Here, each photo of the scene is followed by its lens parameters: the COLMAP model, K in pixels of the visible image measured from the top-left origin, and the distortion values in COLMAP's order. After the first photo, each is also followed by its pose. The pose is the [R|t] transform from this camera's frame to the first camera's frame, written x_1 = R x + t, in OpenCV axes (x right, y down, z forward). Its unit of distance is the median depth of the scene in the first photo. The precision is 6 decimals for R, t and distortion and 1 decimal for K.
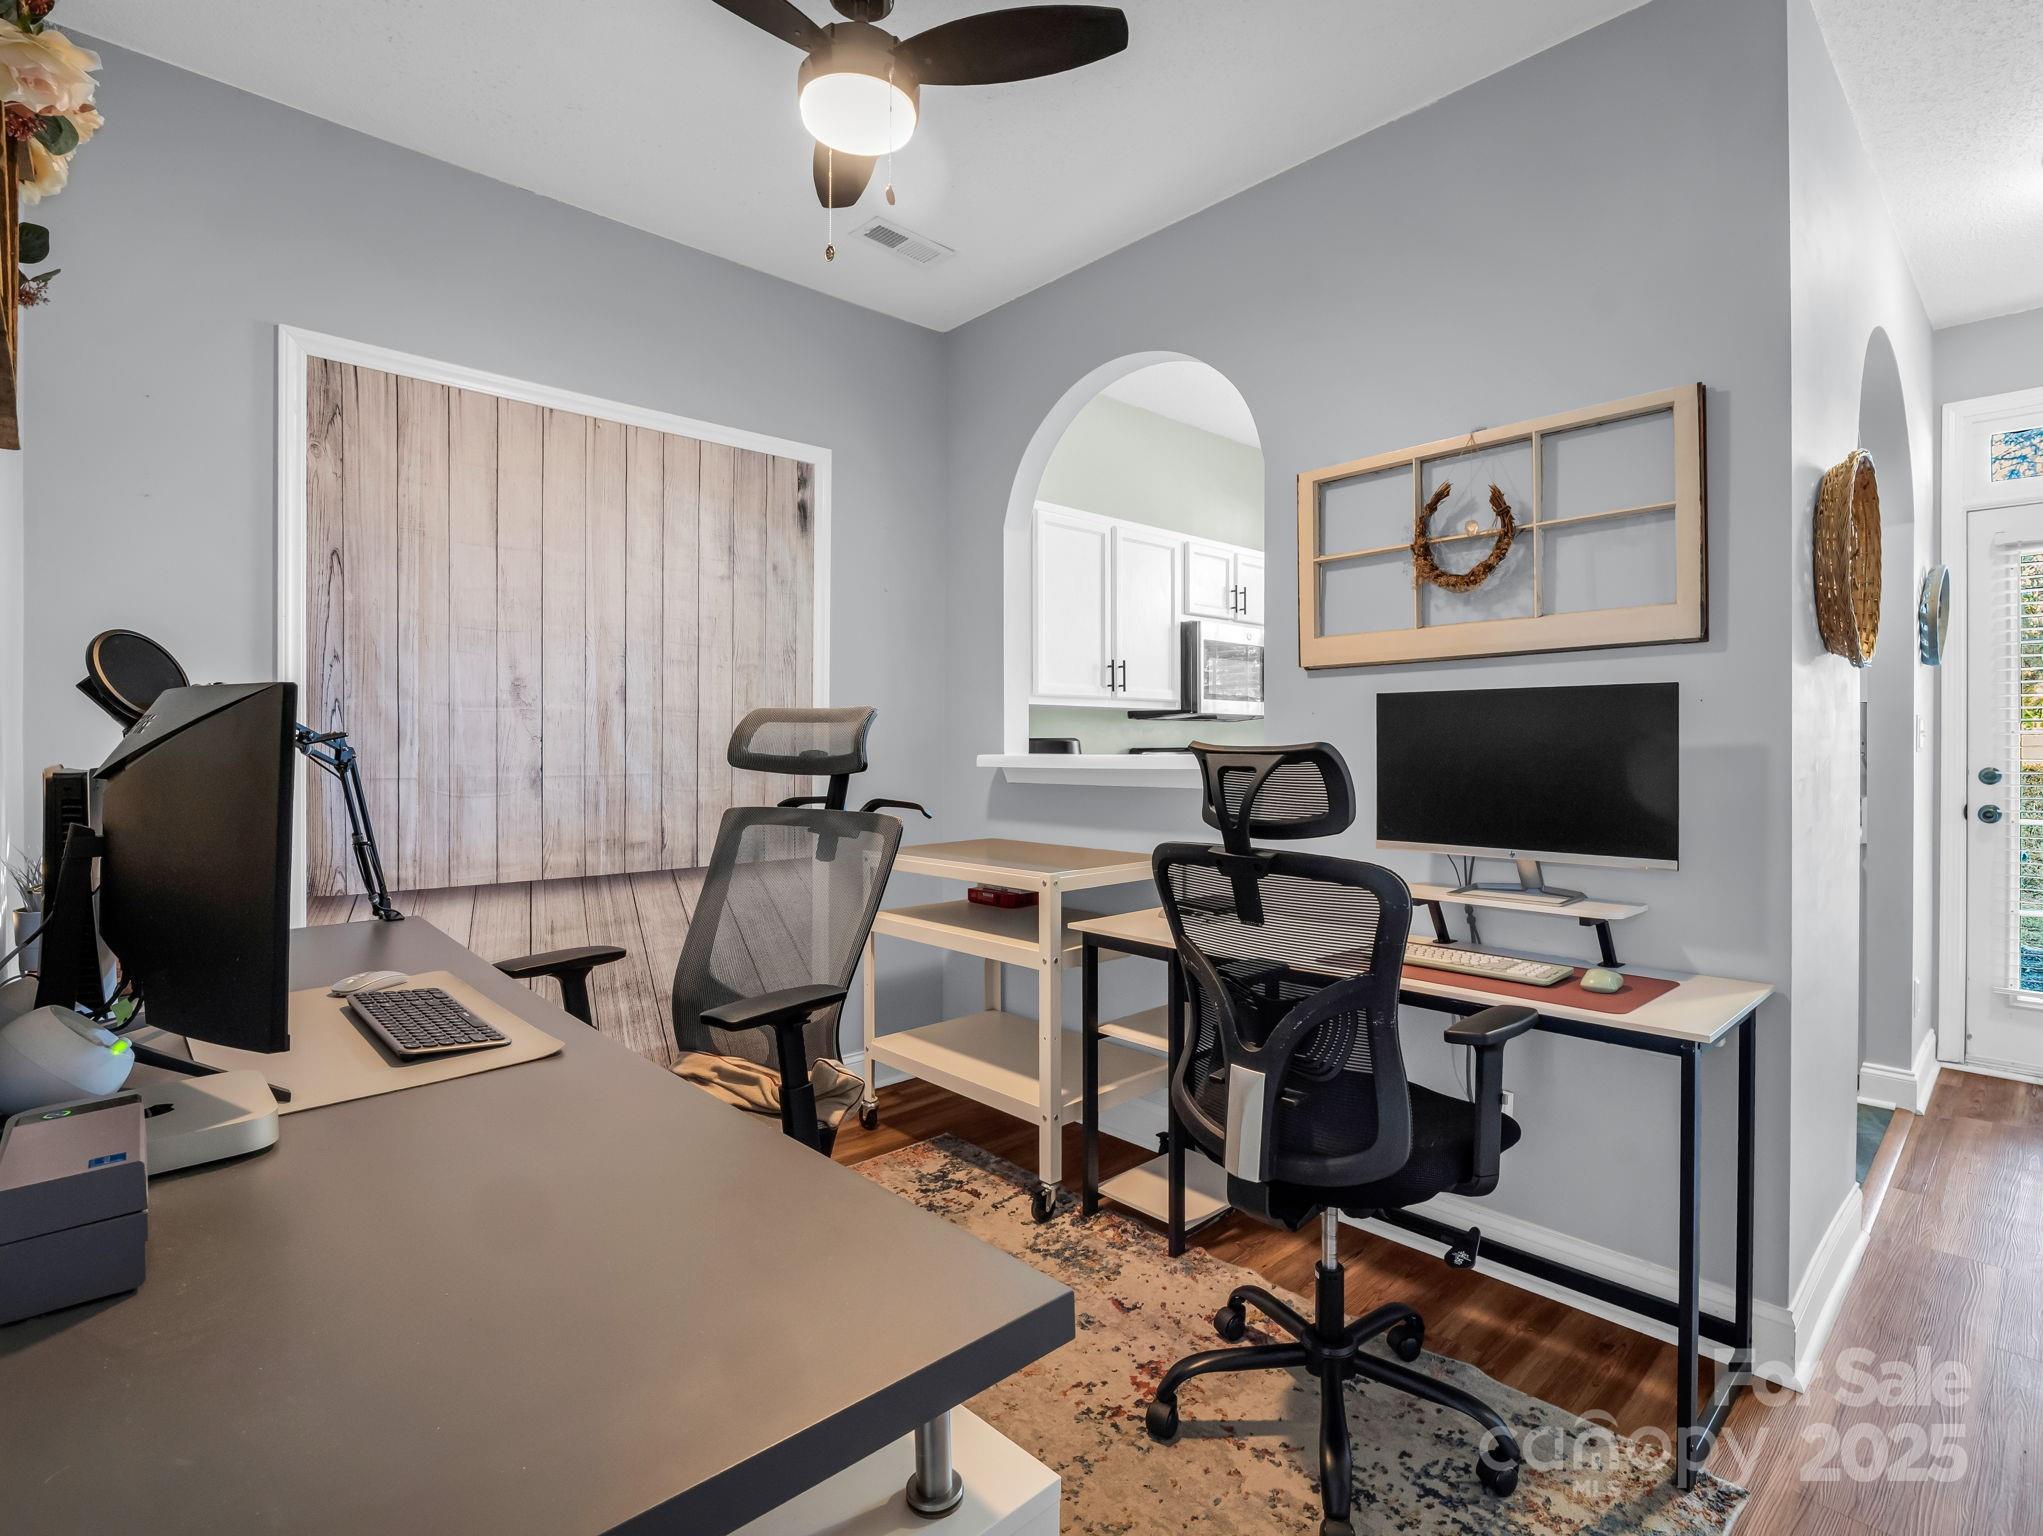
lens RADIAL K [[1002.2, 0, 1020.3], [0, 1002.2, 747.9], [0, 0, 1]] dist [-0.013638, -0.000512]
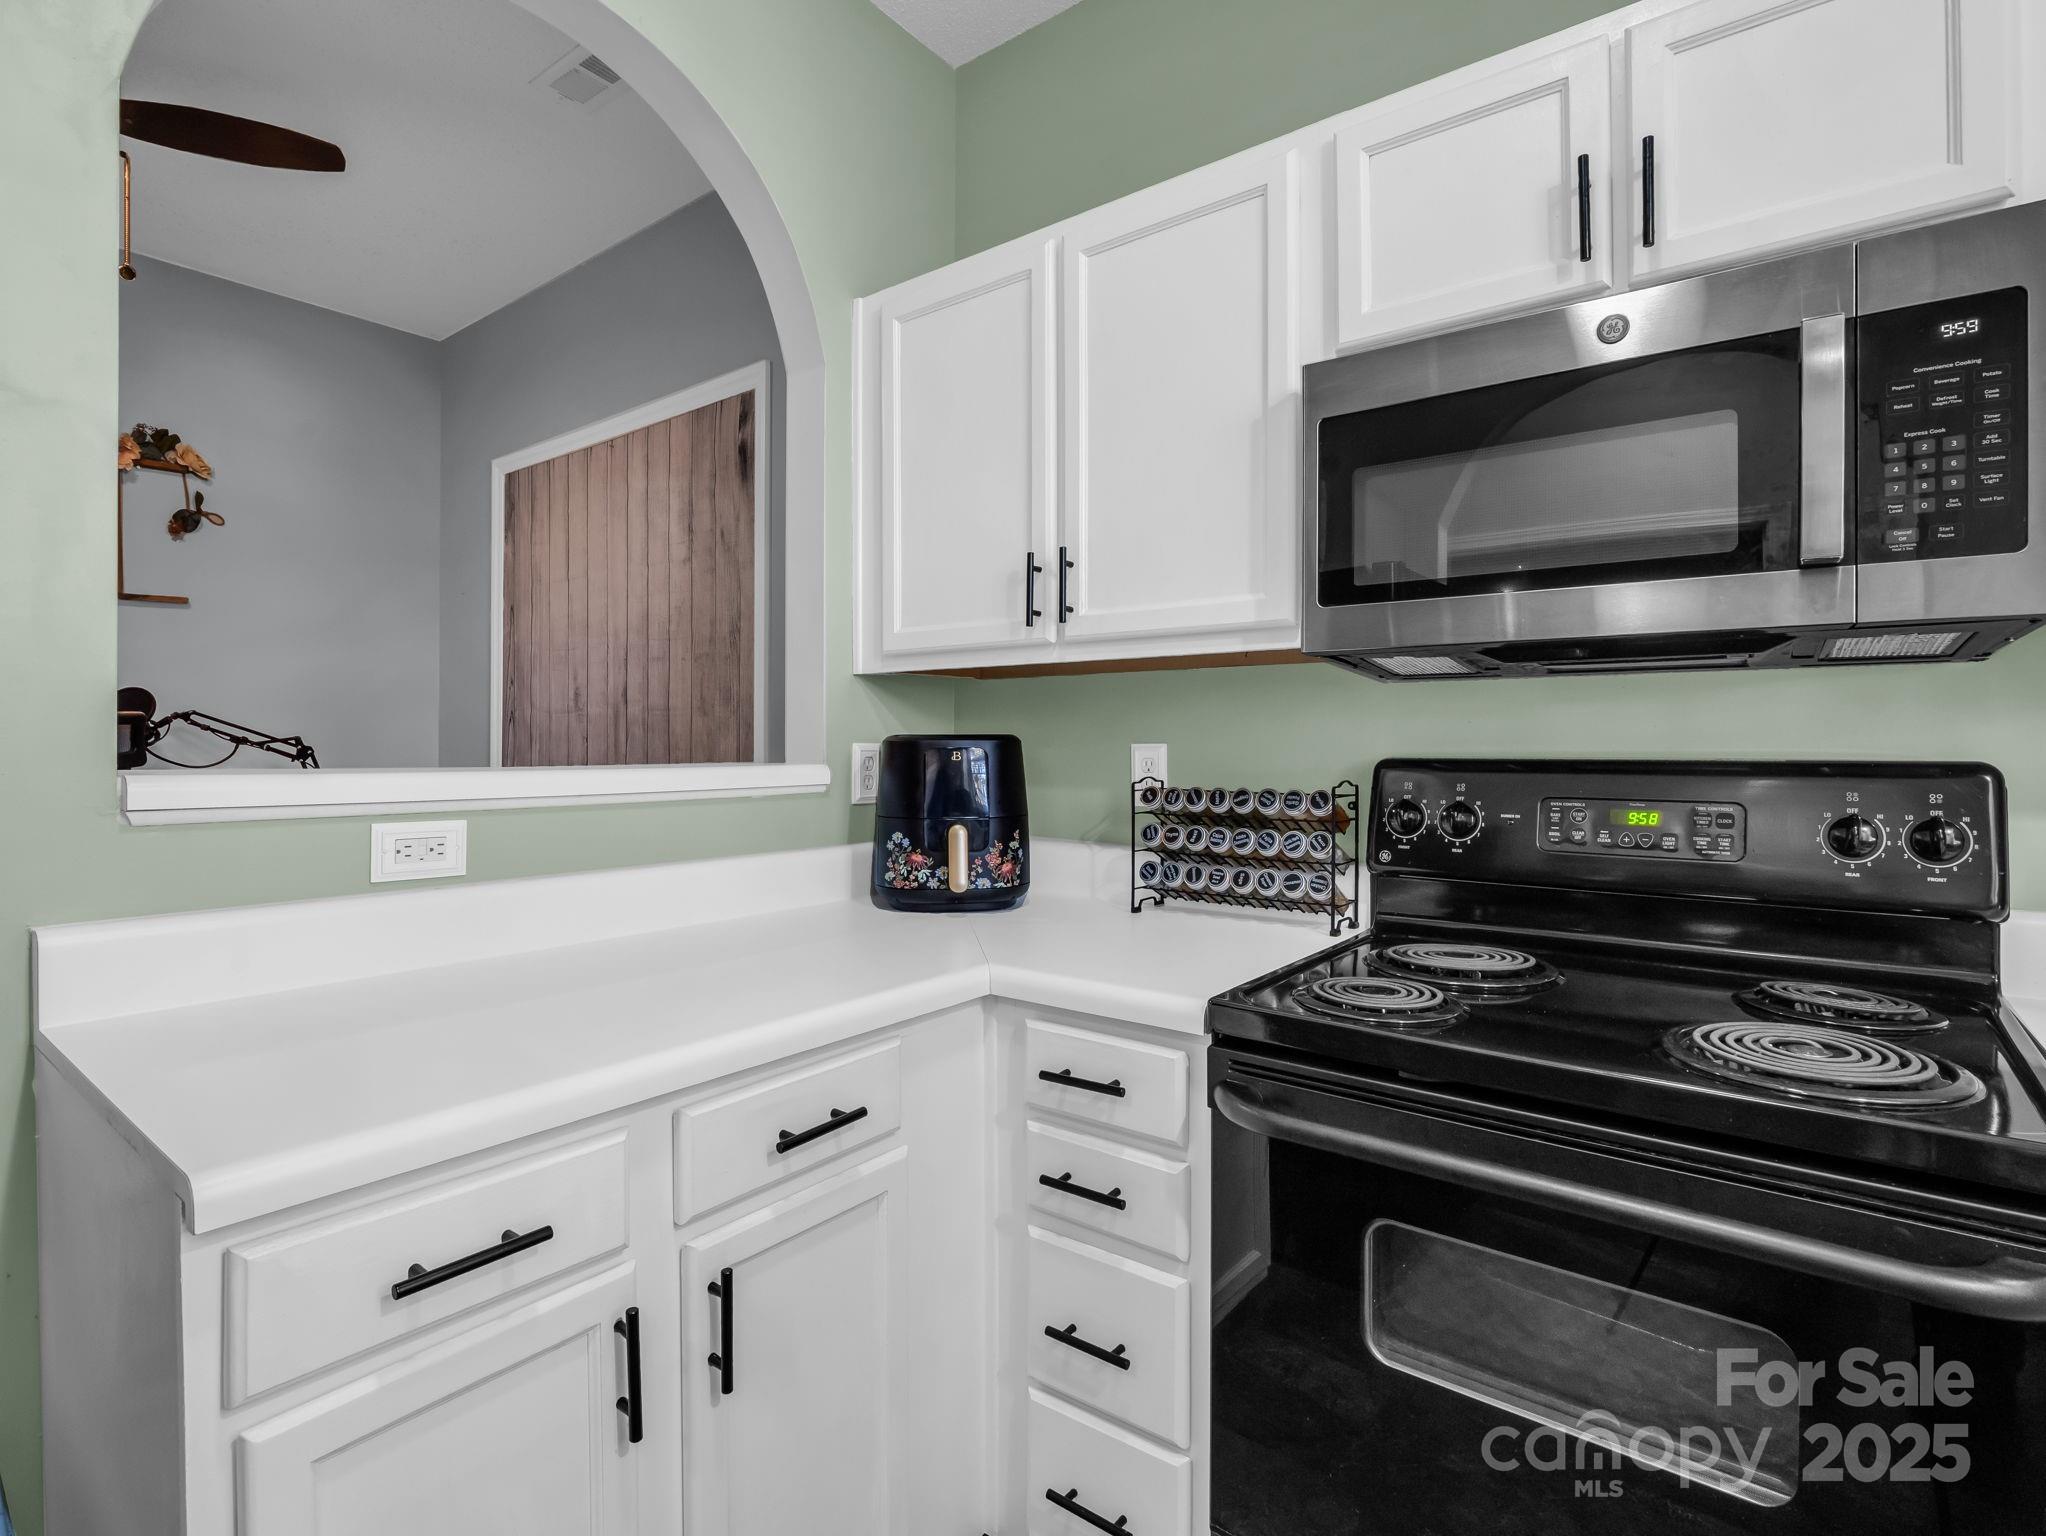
lens RADIAL K [[1003.7, 0, 1021.8], [0, 1003.7, 747.8], [0, 0, 1]] dist [-0.013638, -0.000512]
pose [[0.165499, 0.007836, -0.986179, 0.609339], [-0.006473, 0.999956, 0.006860, -0.008833], [0.986189, 0.005248, 0.165543, 1.085000]]
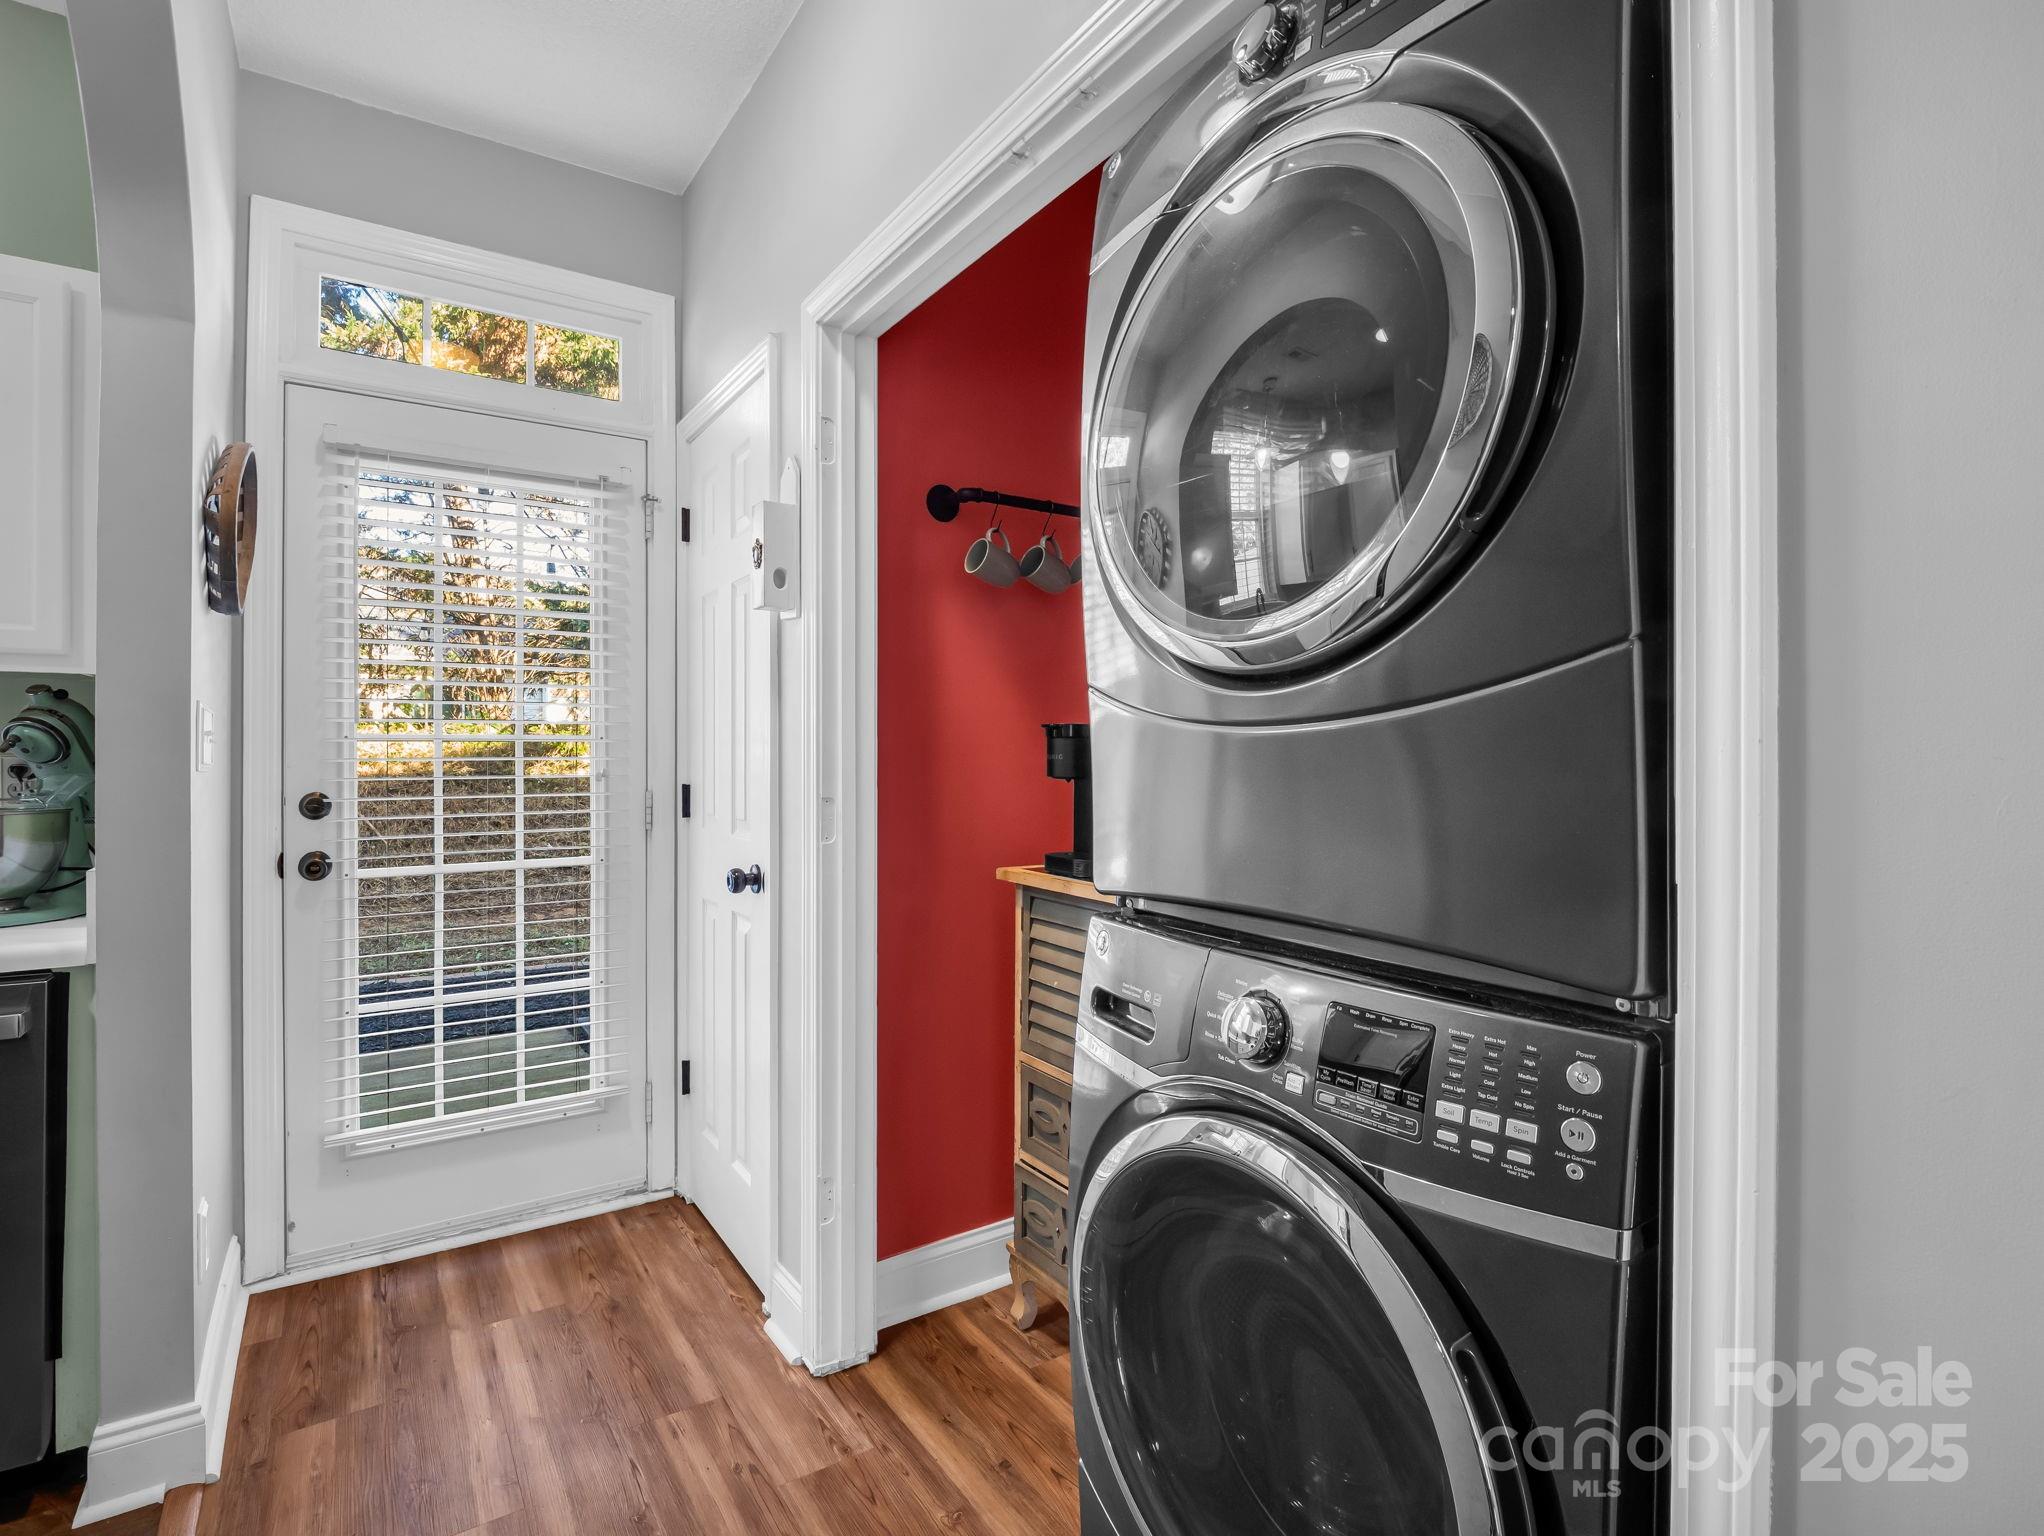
lens RADIAL K [[1002.7, 0, 1020.8], [0, 1002.7, 747.9], [0, 0, 1]] dist [-0.013638, -0.000512]
pose [[0.159793, 0.000750, 0.987150, 0.466232], [0.003412, 0.999993, -0.001312, -0.007189], [-0.987145, 0.003578, 0.159790, 0.497606]]
